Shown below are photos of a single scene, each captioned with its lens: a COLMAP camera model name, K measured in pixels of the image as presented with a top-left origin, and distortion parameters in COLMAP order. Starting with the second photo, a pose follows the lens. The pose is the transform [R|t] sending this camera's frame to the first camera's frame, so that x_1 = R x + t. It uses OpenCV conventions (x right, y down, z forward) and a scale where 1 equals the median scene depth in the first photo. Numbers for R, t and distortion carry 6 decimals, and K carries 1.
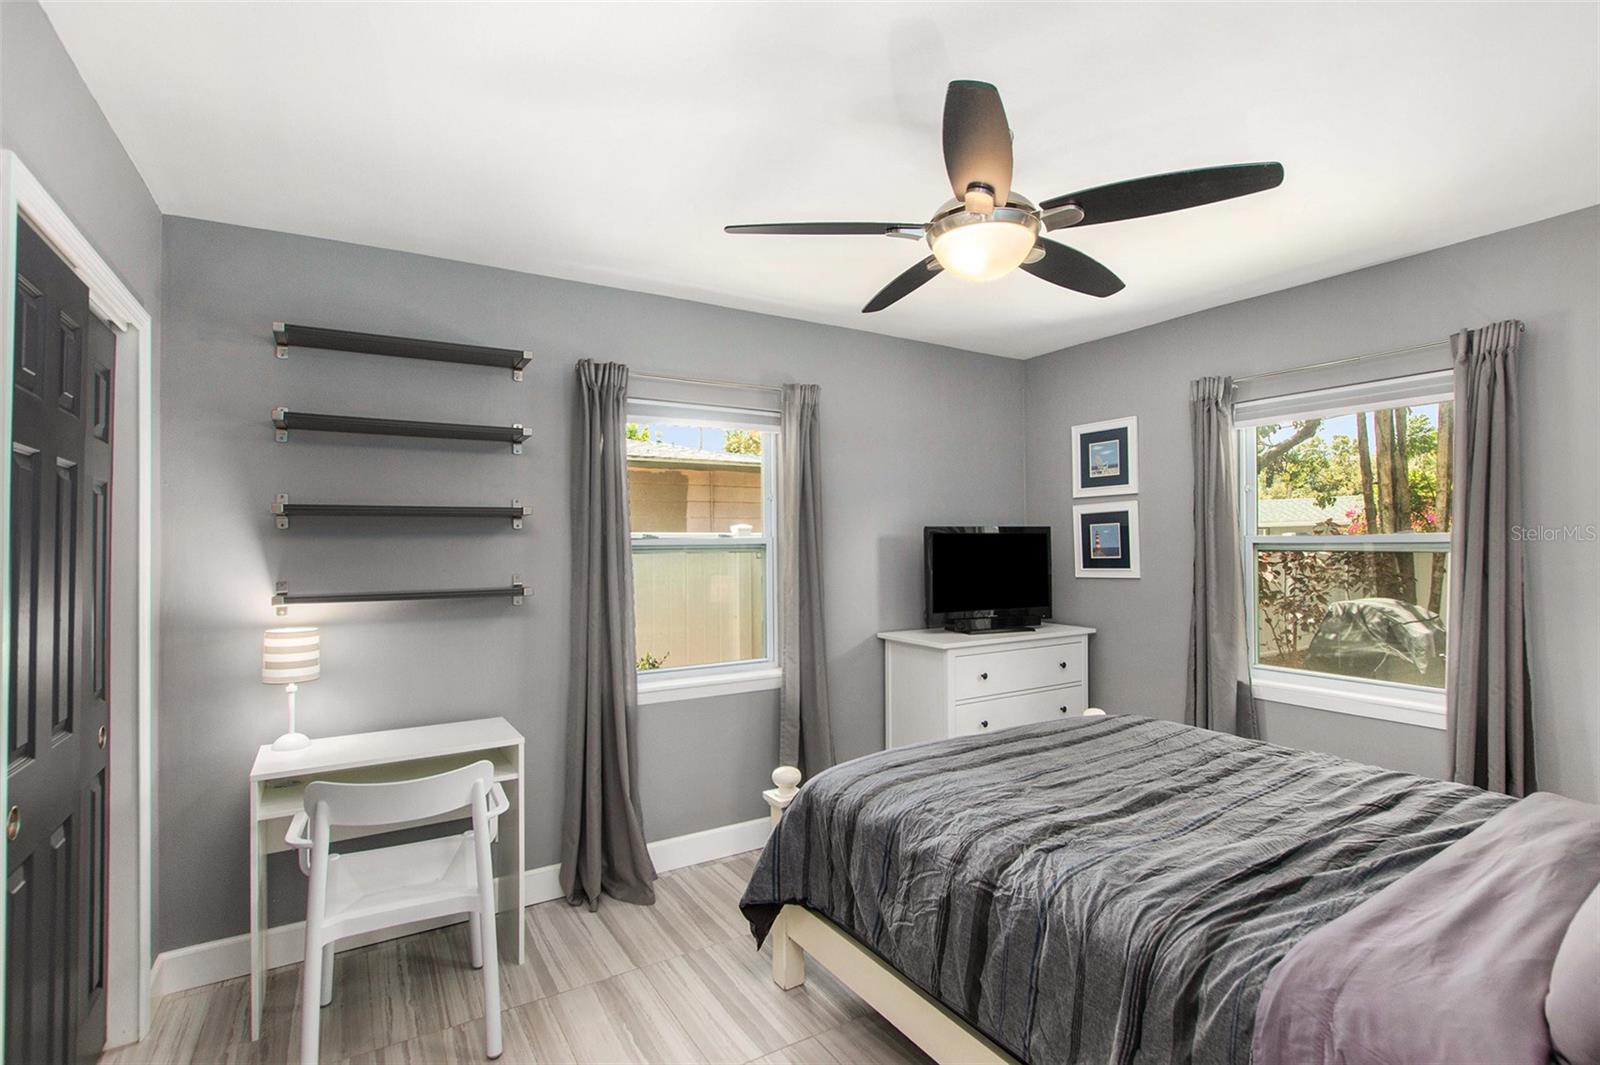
lens RADIAL K [[747.8, 0, 805.0], [0, 747.8, 543.0], [0, 0, 1]] dist [-0.029335, 0.000391]
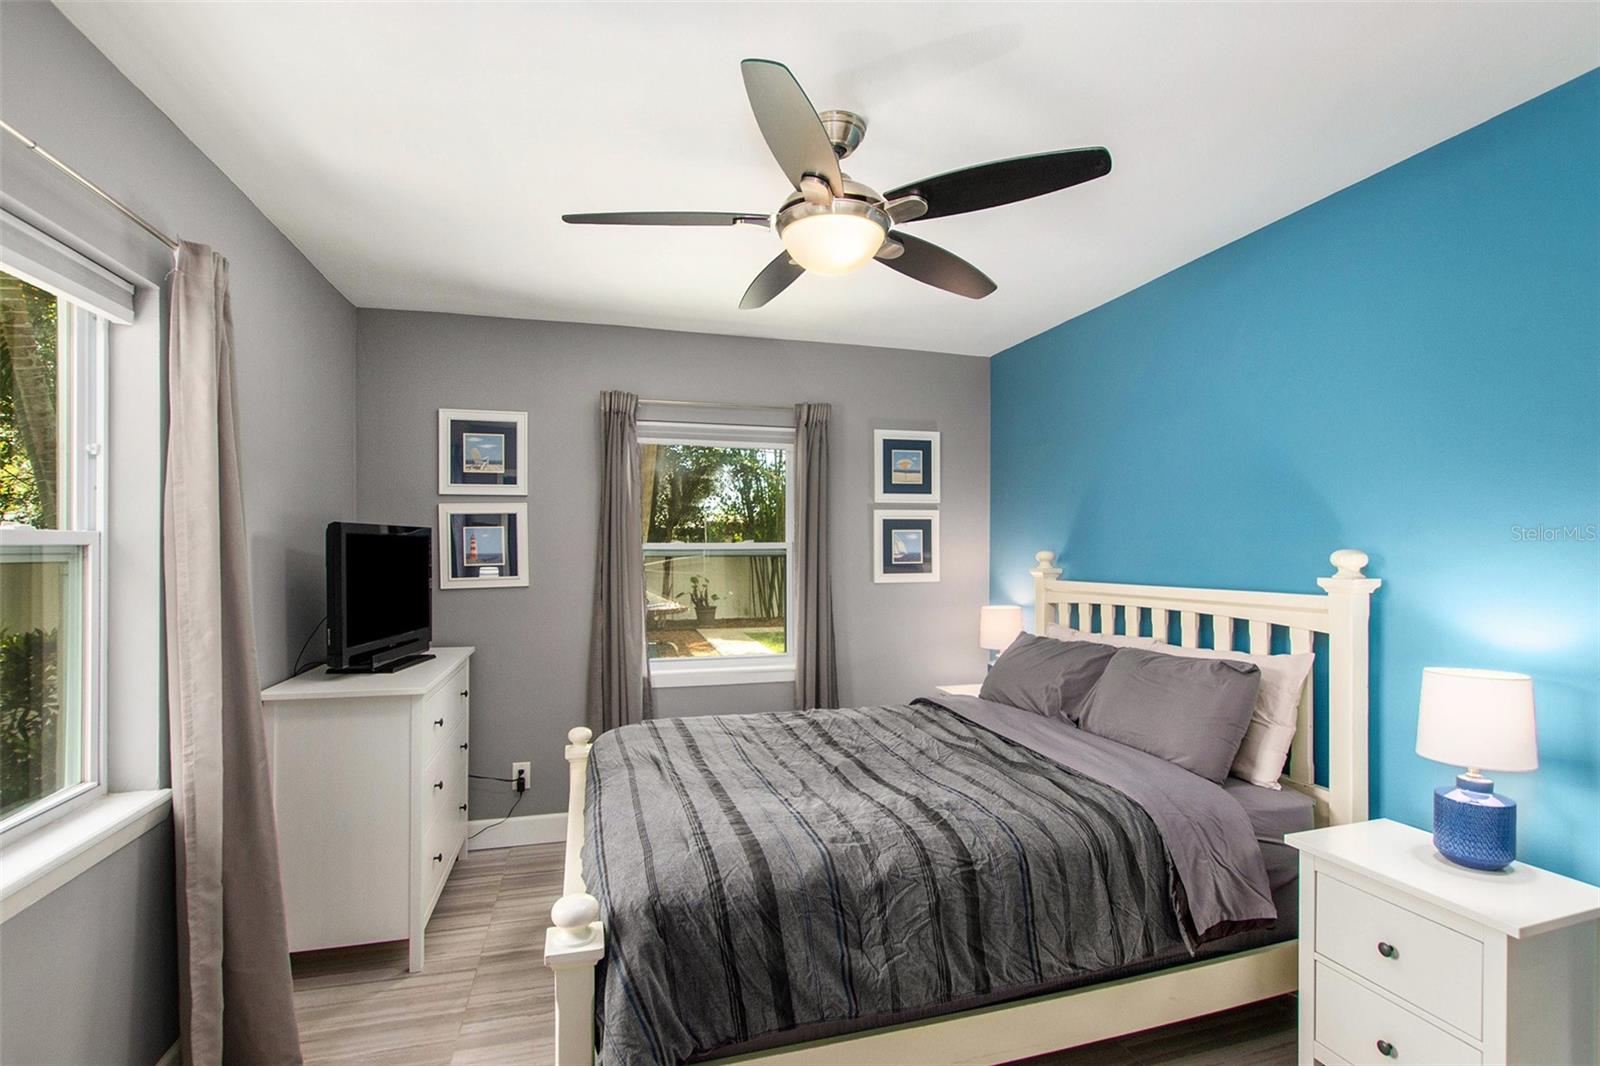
lens RADIAL K [[763.7, 0, 805.9], [0, 763.7, 548.6], [0, 0, 1]] dist [-0.036471, 0.000013]
pose [[0.257819, 0.006770, 0.966170, -0.547031], [-0.000935, 0.999977, -0.006757, 0.008347], [-0.966193, 0.000838, 0.257819, 0.593147]]
